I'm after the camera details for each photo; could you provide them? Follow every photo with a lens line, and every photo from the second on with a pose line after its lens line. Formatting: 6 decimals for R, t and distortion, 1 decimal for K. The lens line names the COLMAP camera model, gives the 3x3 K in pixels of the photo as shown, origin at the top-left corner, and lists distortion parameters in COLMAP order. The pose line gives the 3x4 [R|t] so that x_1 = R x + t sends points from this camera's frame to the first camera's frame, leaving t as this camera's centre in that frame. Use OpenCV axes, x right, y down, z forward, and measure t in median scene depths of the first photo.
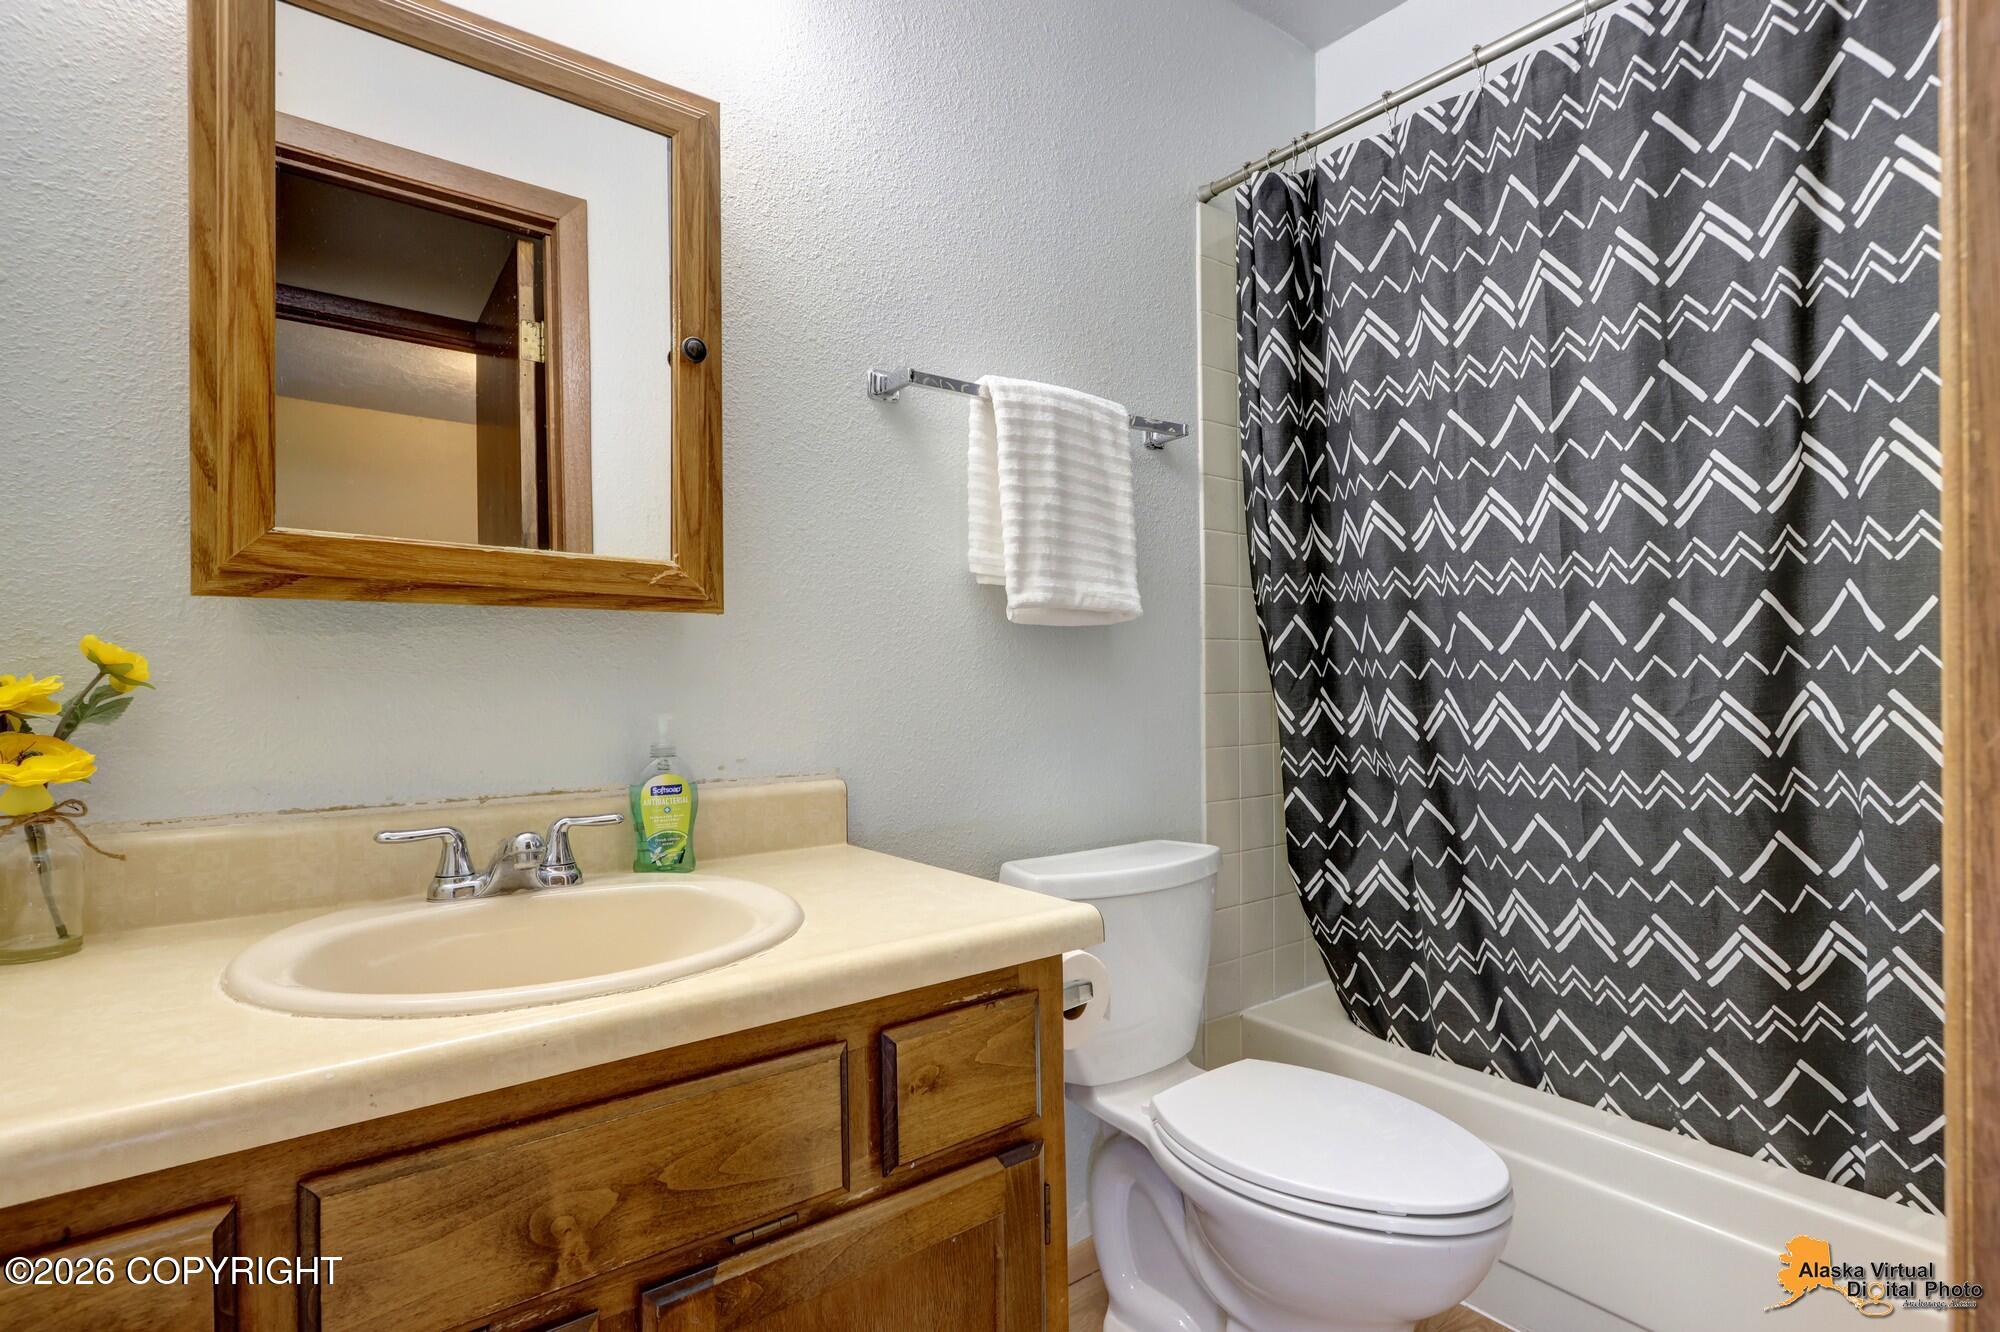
lens RADIAL K [[944.2, 0, 989.1], [0, 944.2, 663.9], [0, 0, 1]] dist [0.004268, -0.000032]
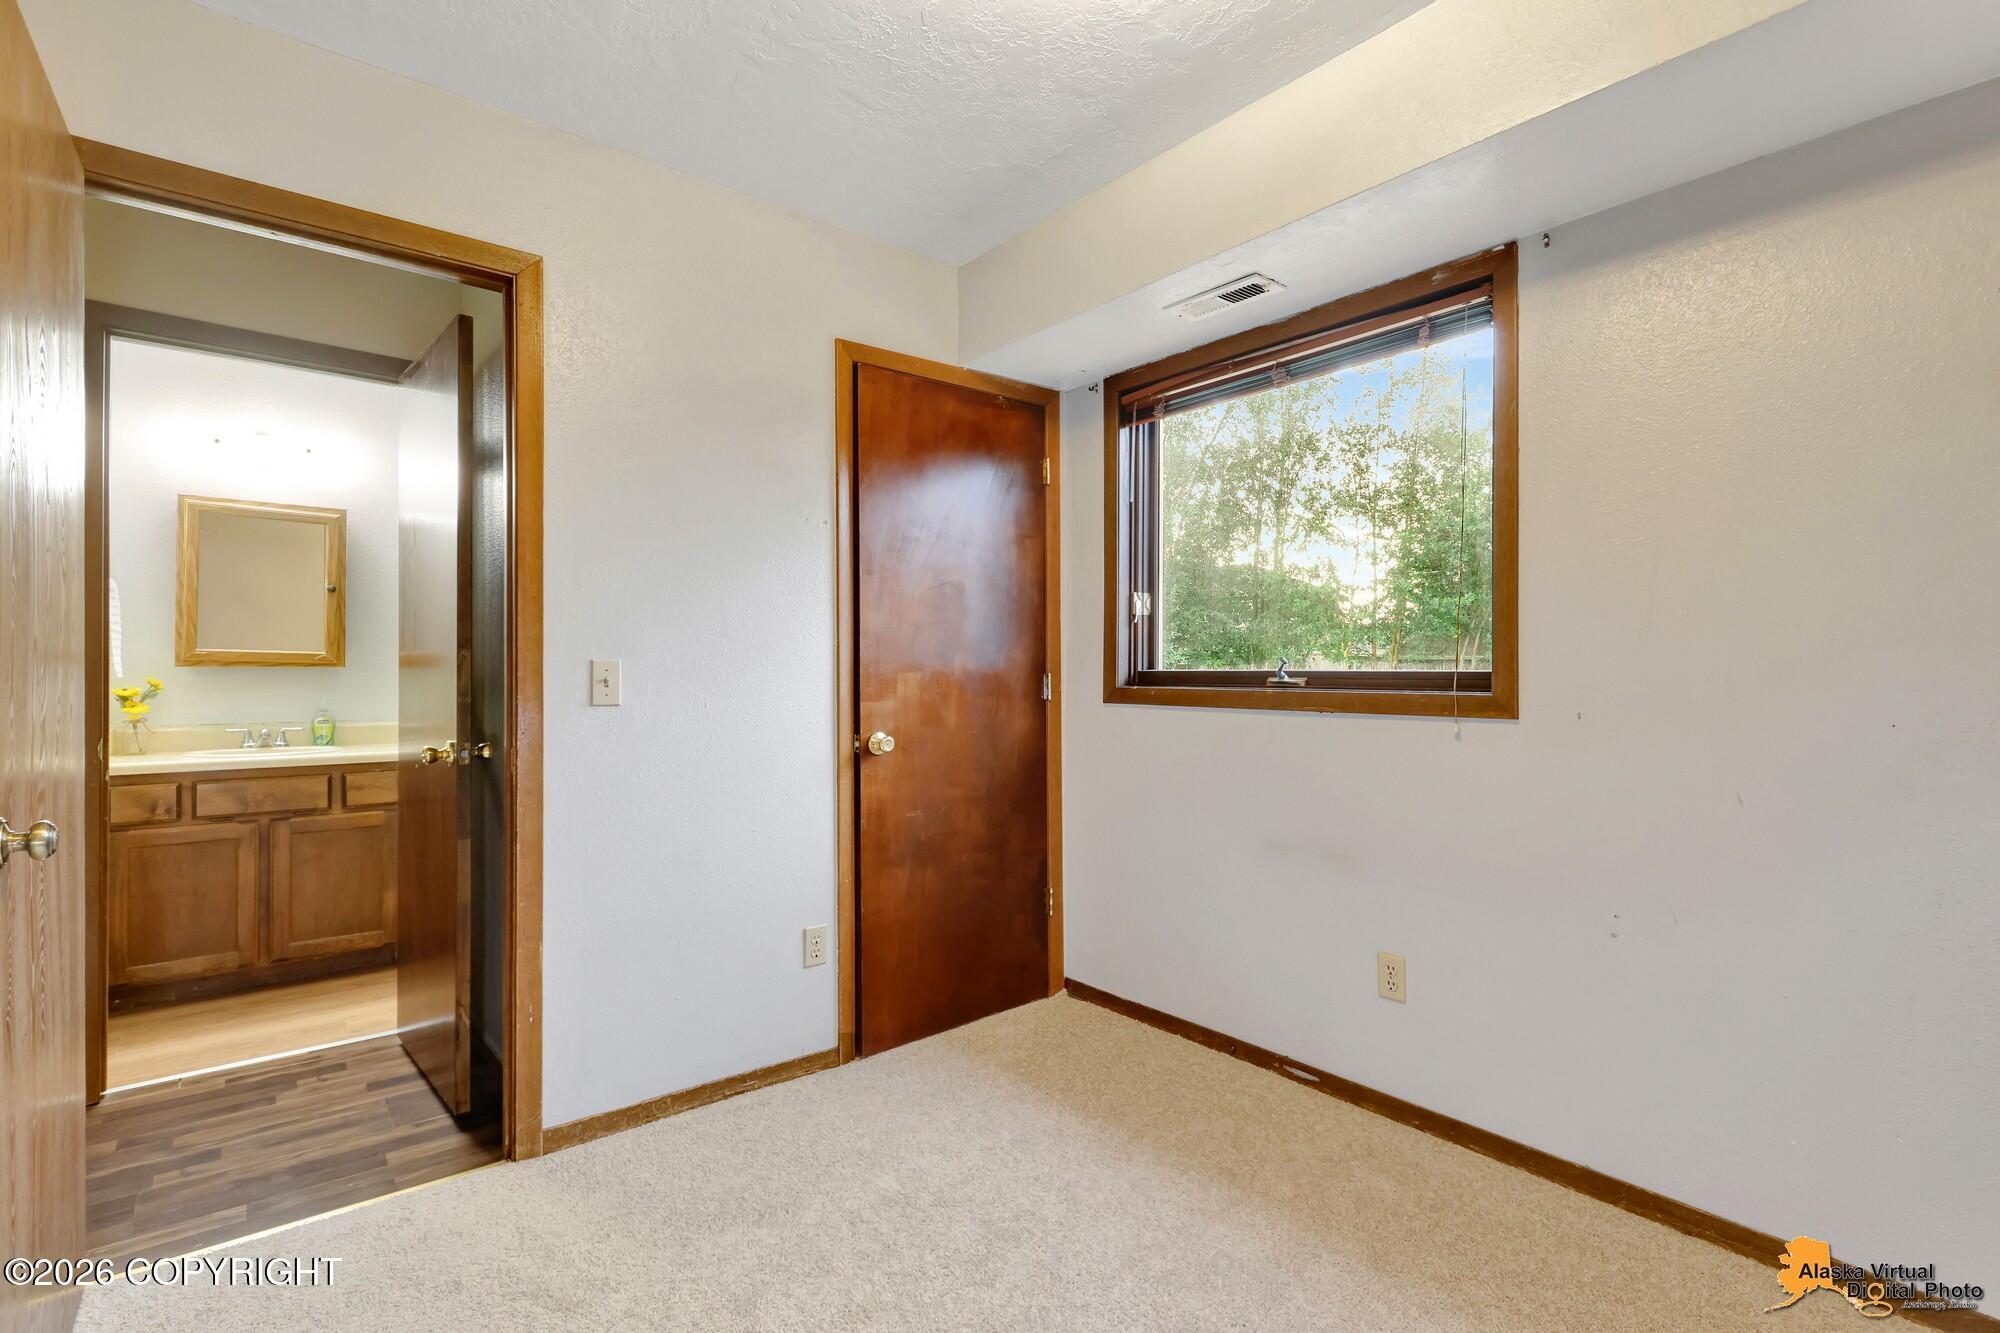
lens RADIAL K [[944.2, 0, 989.1], [0, 944.2, 664.4], [0, 0, 1]] dist [0.004268, -0.000032]
pose [[0.999993, 0.003434, -0.001756, 2.571111], [-0.003437, 0.999992, -0.001877, -0.084650], [0.001749, 0.001883, 0.999997, -2.958299]]
